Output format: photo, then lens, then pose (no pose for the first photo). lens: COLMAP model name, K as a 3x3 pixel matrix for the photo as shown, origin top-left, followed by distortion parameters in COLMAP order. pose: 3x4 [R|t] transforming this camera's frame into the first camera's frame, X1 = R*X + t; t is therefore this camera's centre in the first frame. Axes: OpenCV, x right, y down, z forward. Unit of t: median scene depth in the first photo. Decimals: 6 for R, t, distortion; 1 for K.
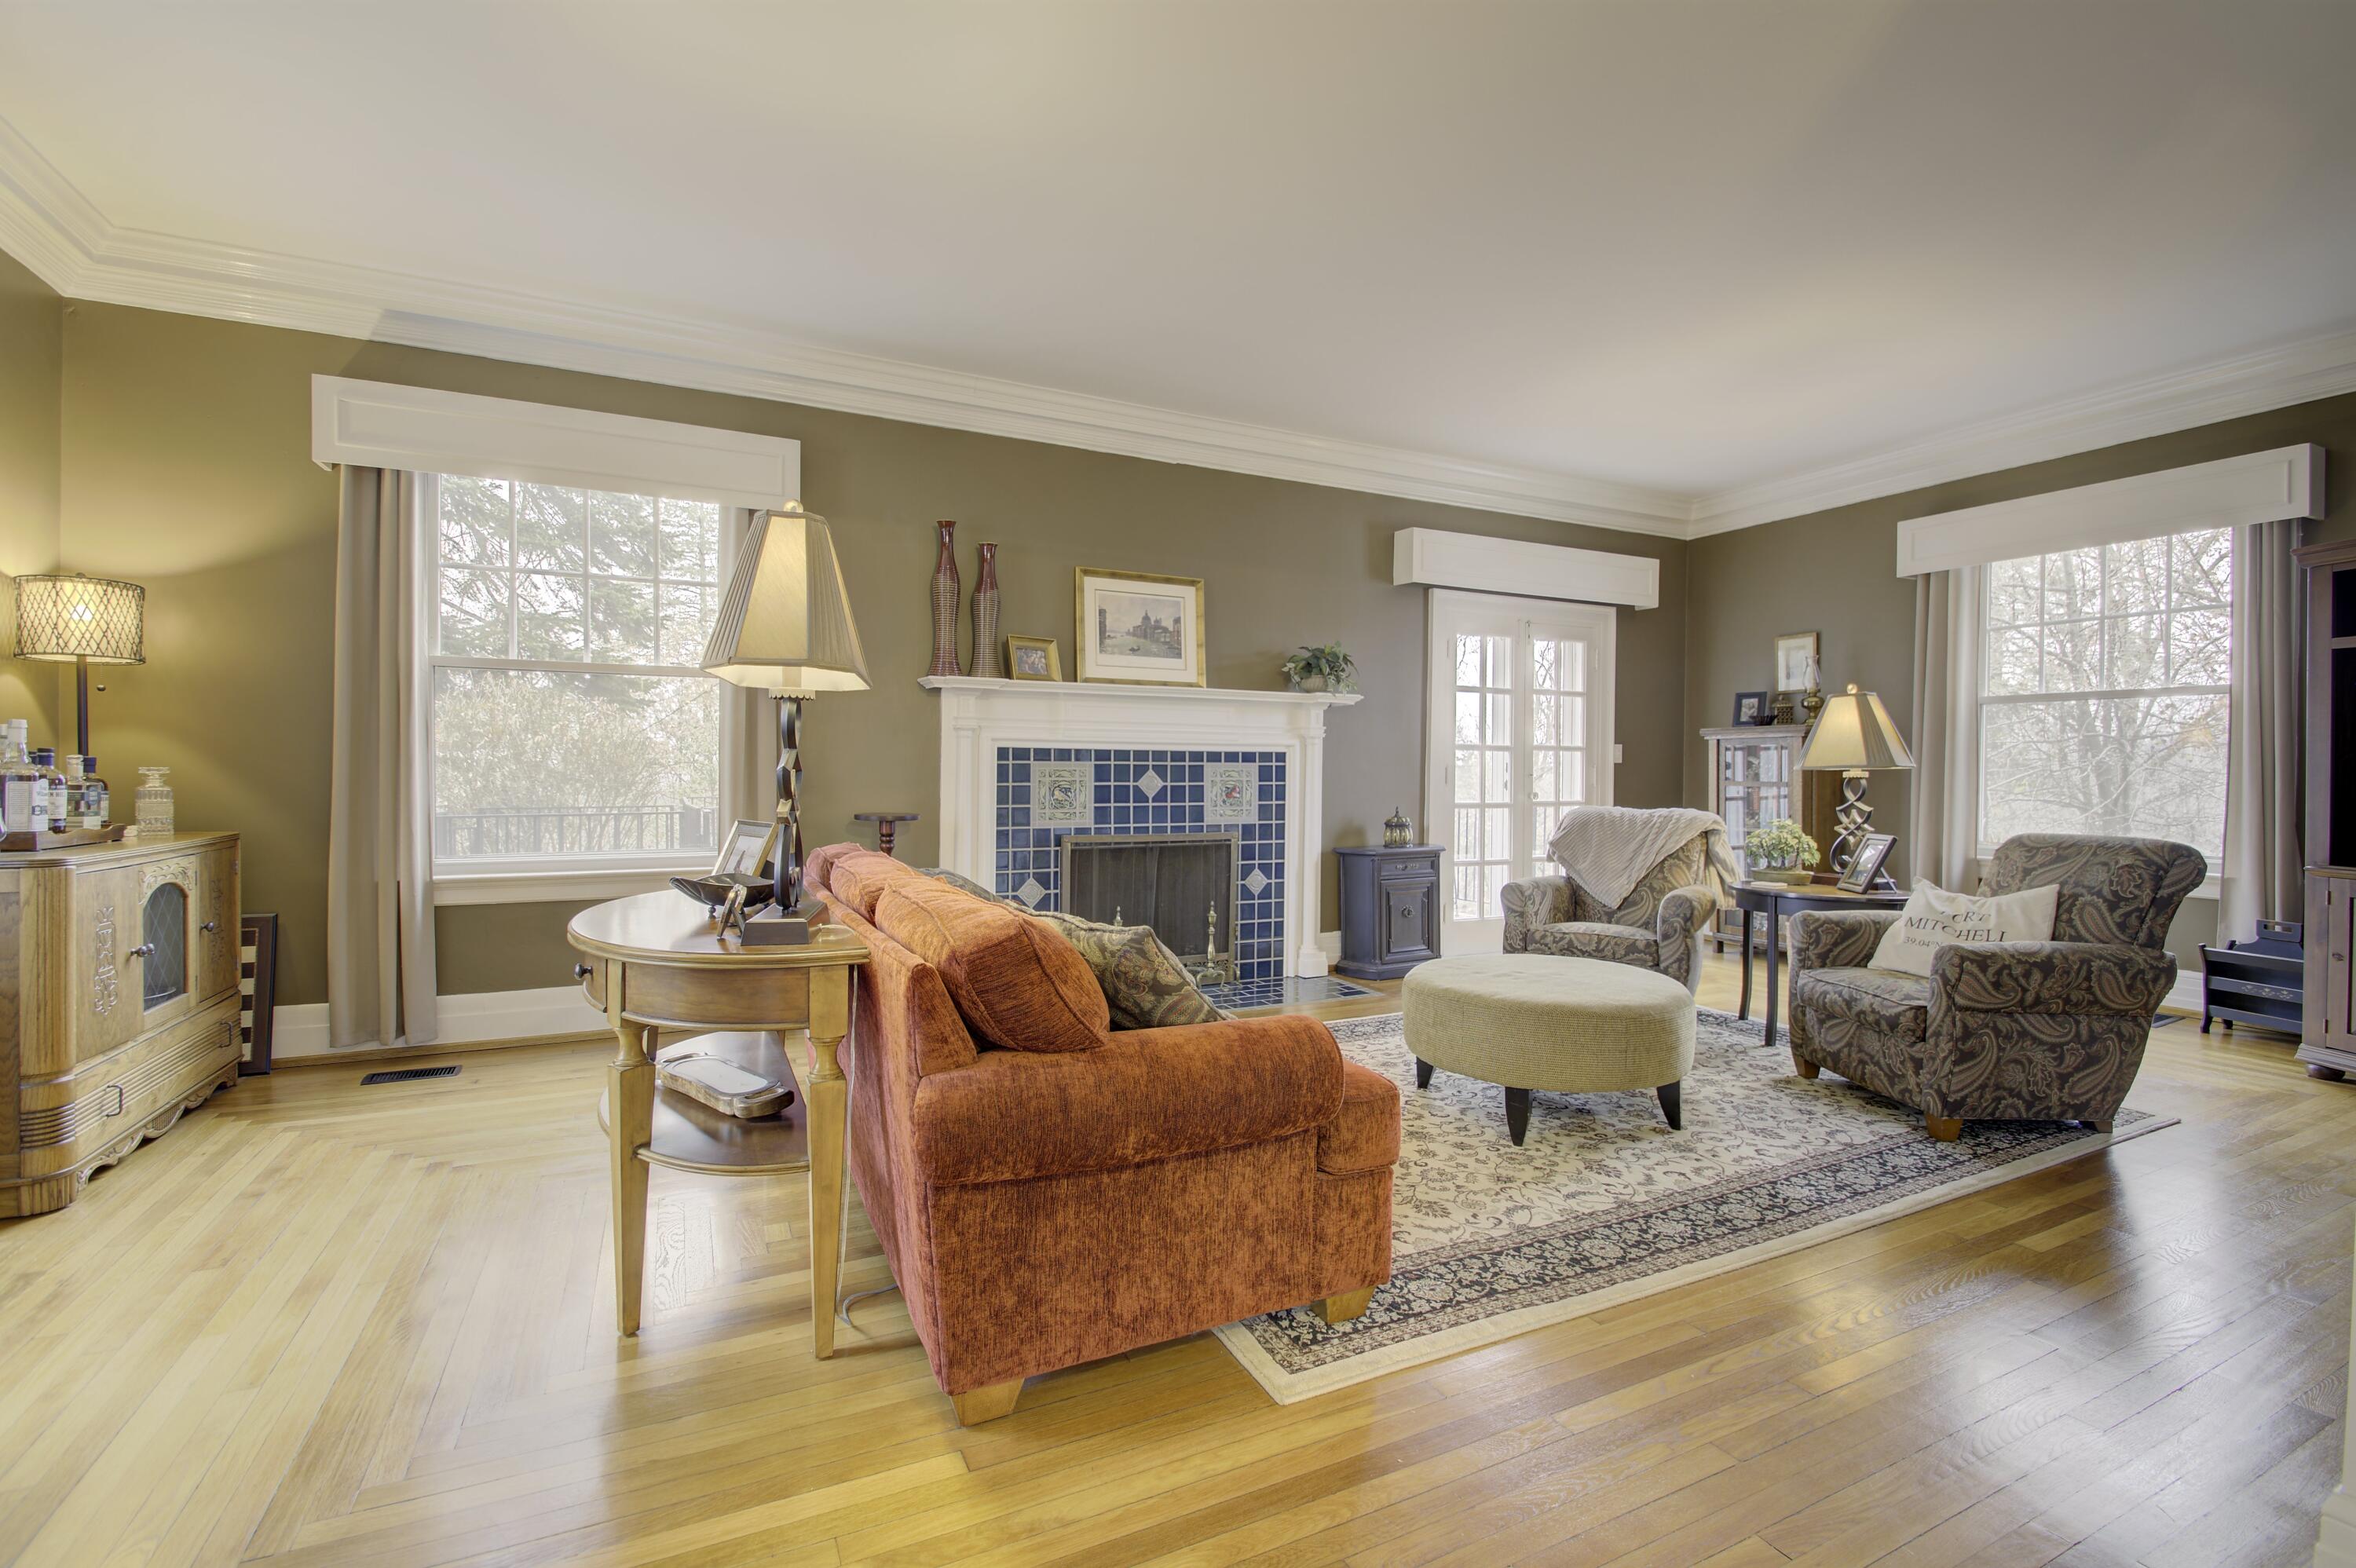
lens RADIAL K [[1017.2, 0, 1188.2], [0, 1017.2, 783.5], [0, 0, 1]] dist [0.018991, -0.024717]
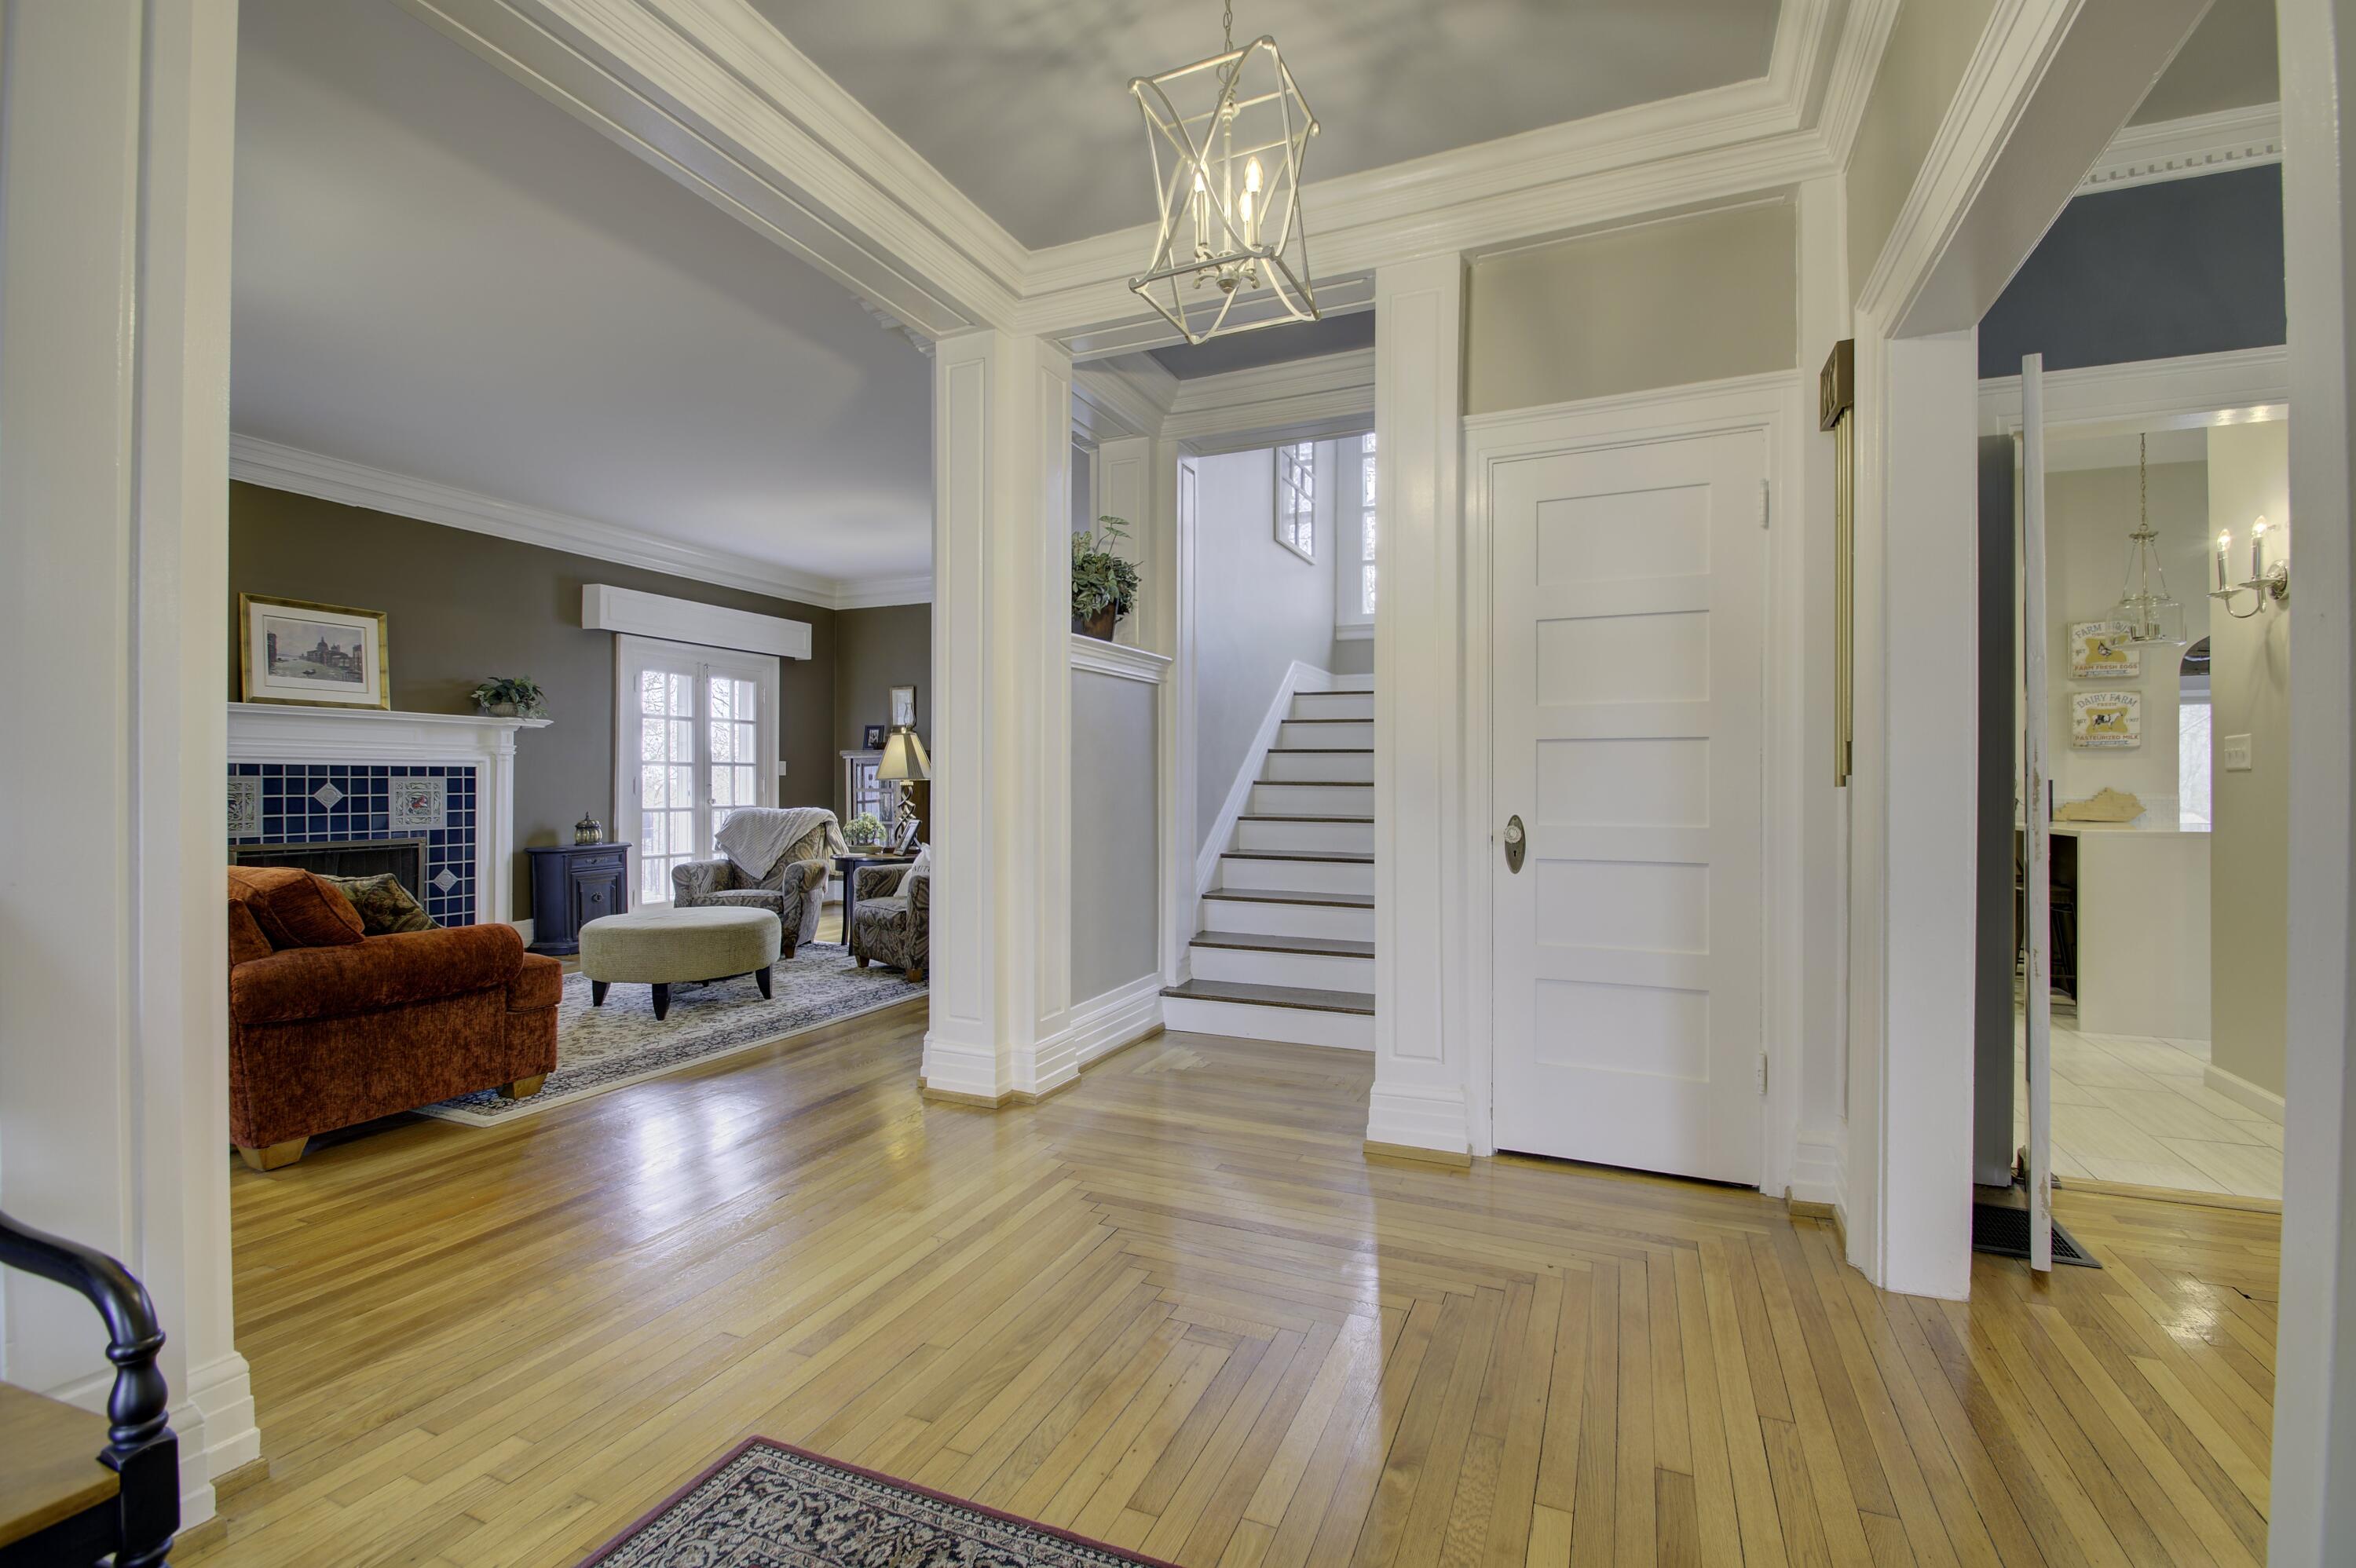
lens RADIAL K [[1017.2, 0, 1188.2], [0, 1017.2, 783.5], [0, 0, 1]] dist [0.018991, -0.024717]
pose [[0.757654, -0.006284, 0.652626, -0.051763], [0.012096, 0.999917, -0.004415, 0.003221], [-0.652544, 0.011240, 0.757668, -0.441278]]
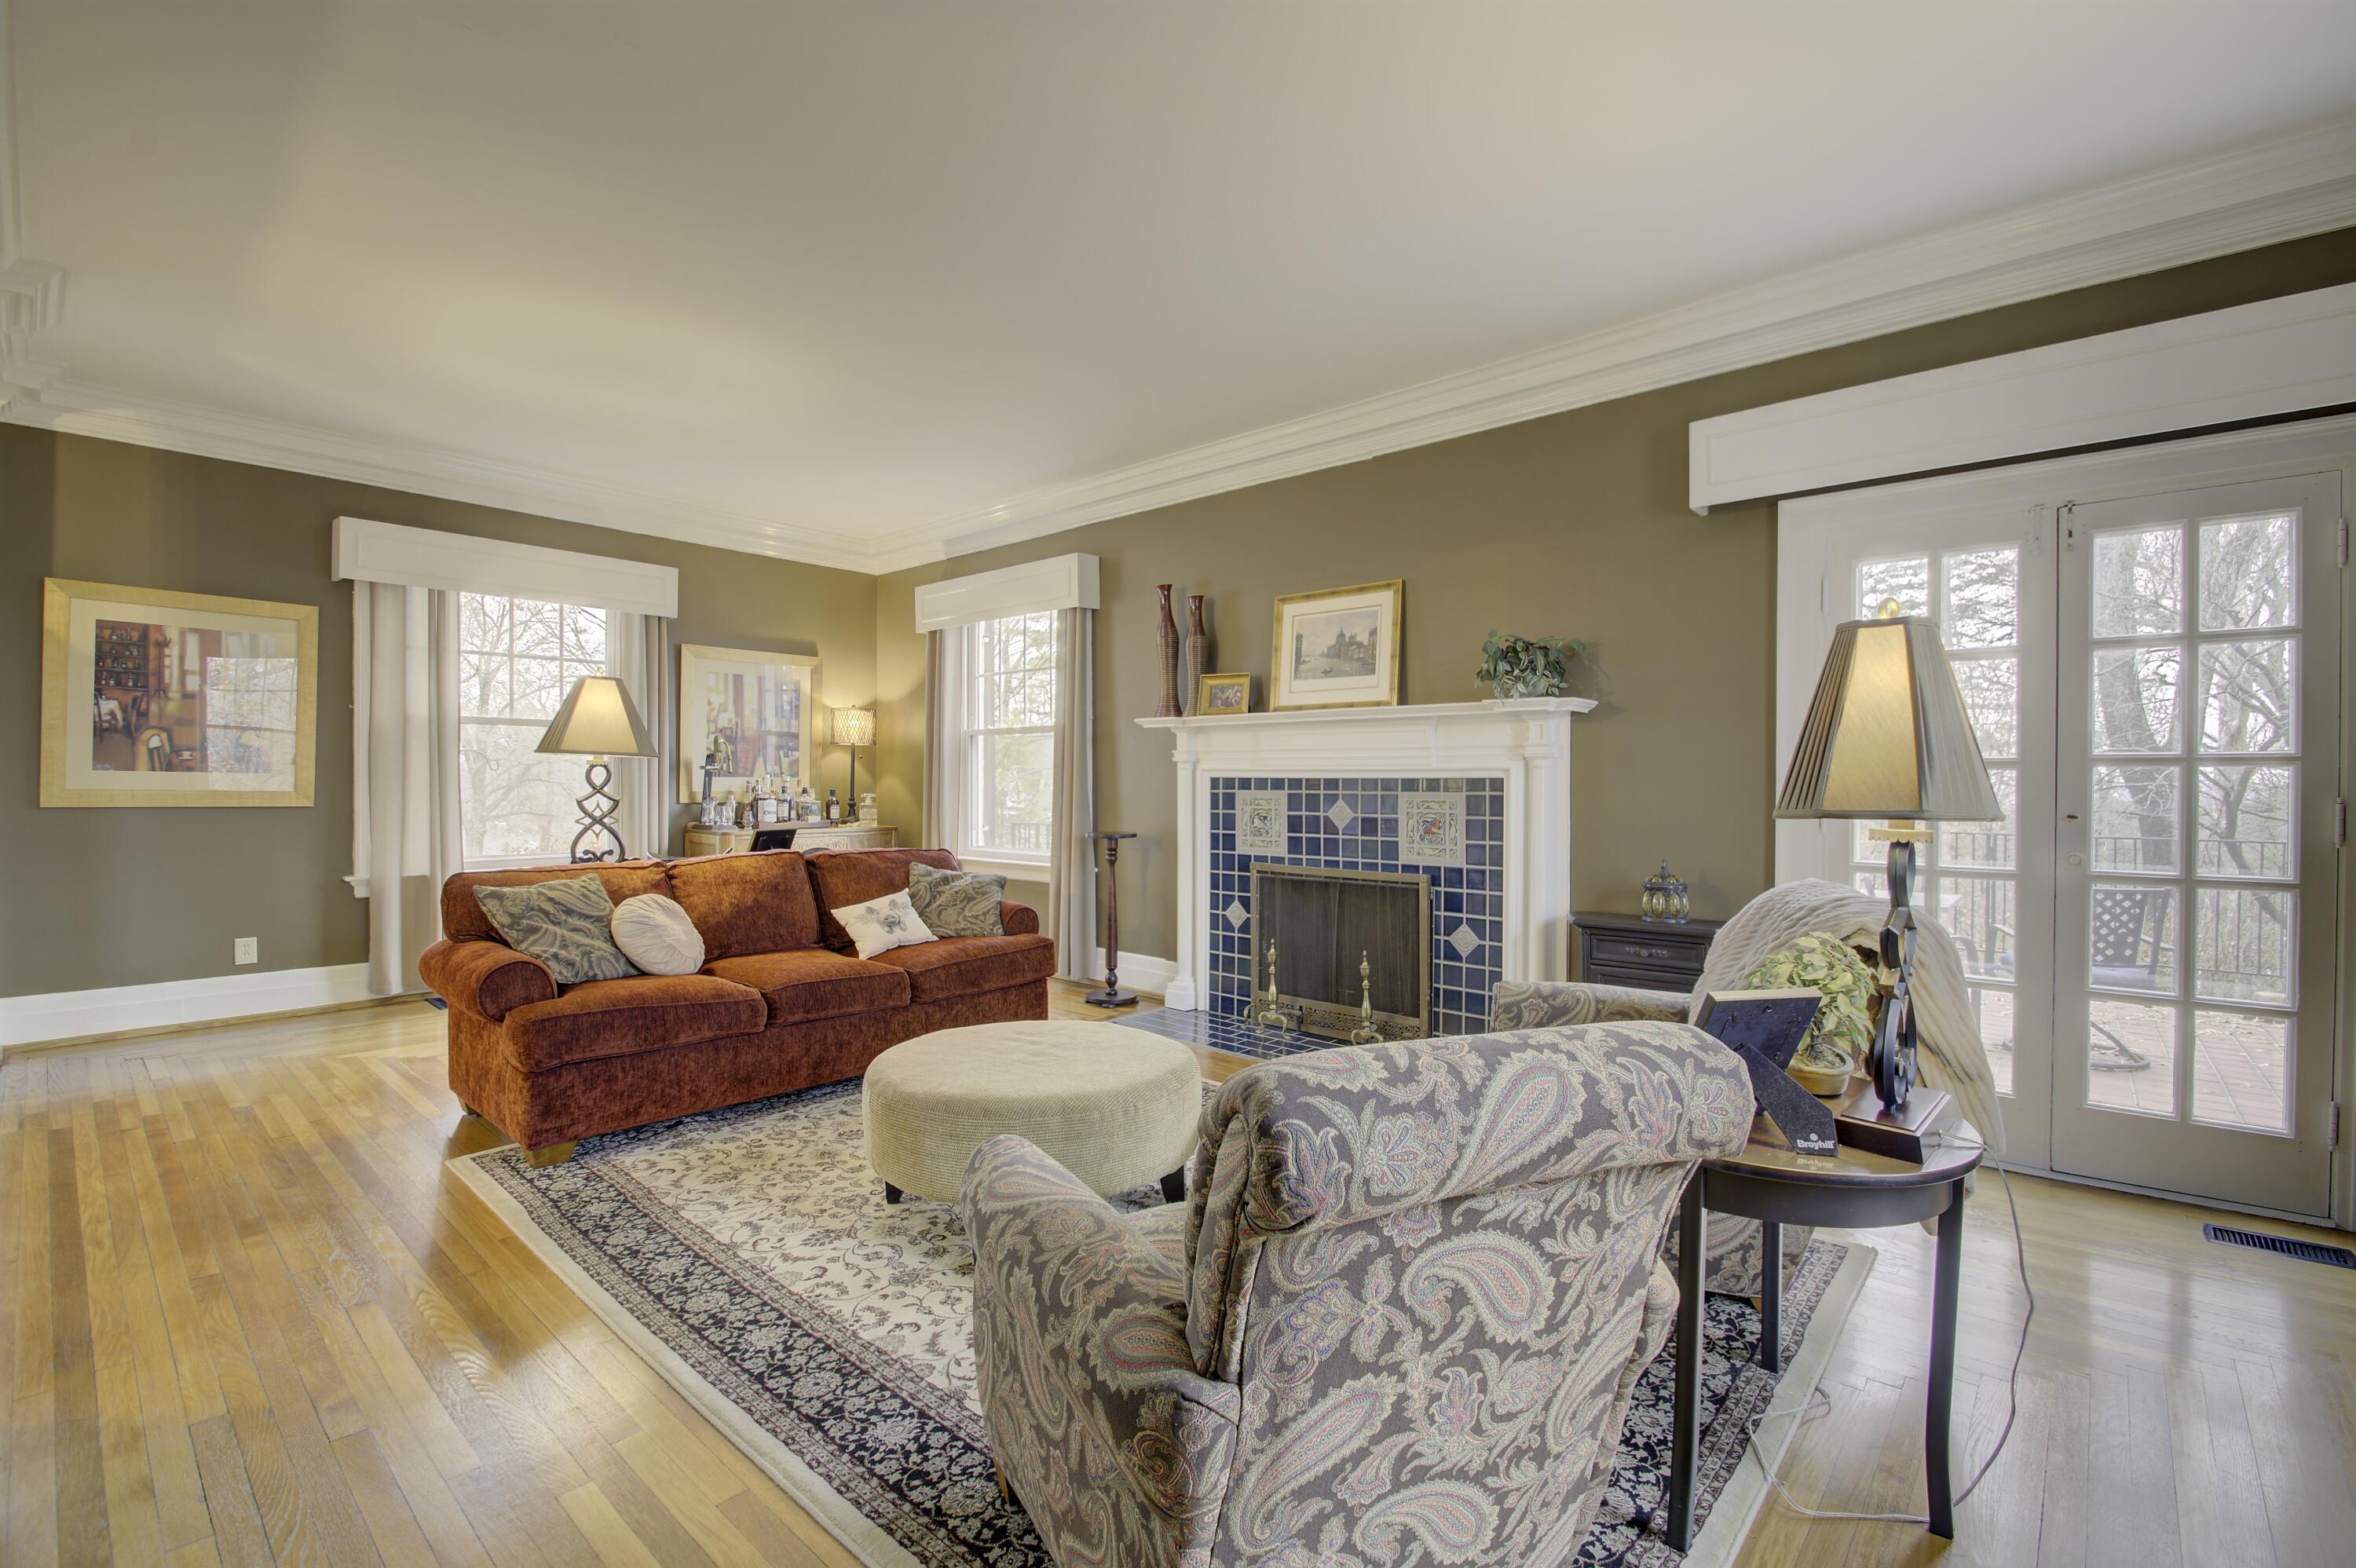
lens RADIAL K [[1017.2, 0, 1188.2], [0, 1017.2, 783.5], [0, 0, 1]] dist [0.018991, -0.024717]
pose [[0.385696, -0.004789, -0.922614, 0.771876], [-0.015300, 0.999816, -0.011586, -0.015146], [0.922499, 0.018585, 0.385552, 0.522464]]
